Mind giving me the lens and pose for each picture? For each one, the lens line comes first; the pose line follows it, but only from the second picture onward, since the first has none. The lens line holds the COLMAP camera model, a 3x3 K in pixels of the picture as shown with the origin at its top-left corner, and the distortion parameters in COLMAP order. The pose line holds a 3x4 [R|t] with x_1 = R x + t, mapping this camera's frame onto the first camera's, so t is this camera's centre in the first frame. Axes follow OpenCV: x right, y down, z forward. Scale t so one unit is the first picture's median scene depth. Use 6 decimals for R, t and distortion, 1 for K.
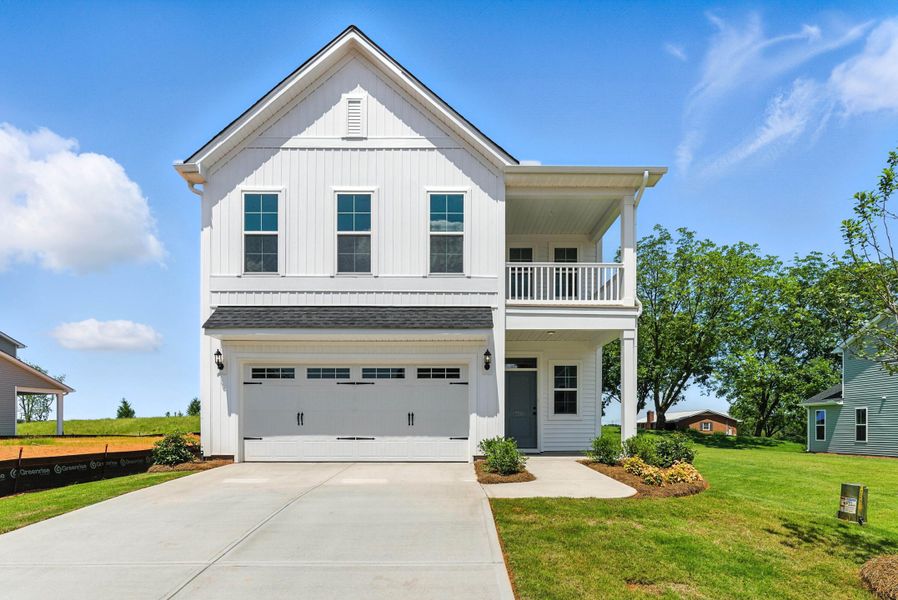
lens RADIAL K [[417.6, 0, 449.0], [0, 417.6, 359.9], [0, 0, 1]] dist [0.001008, 0.000200]
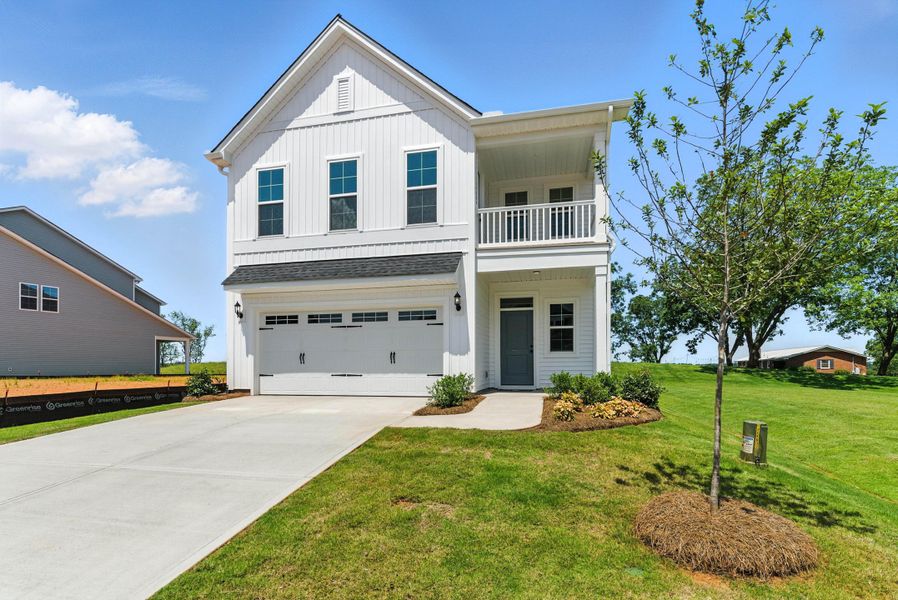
lens RADIAL K [[399.5, 0, 445.2], [0, 399.5, 297.1], [0, 0, 1]] dist [0.001680, 0.000596]
pose [[0.977393, -0.040878, -0.207439, 0.259530], [0.038241, 0.999129, -0.016709, 0.003749], [0.207942, 0.008399, 0.978105, -0.009776]]
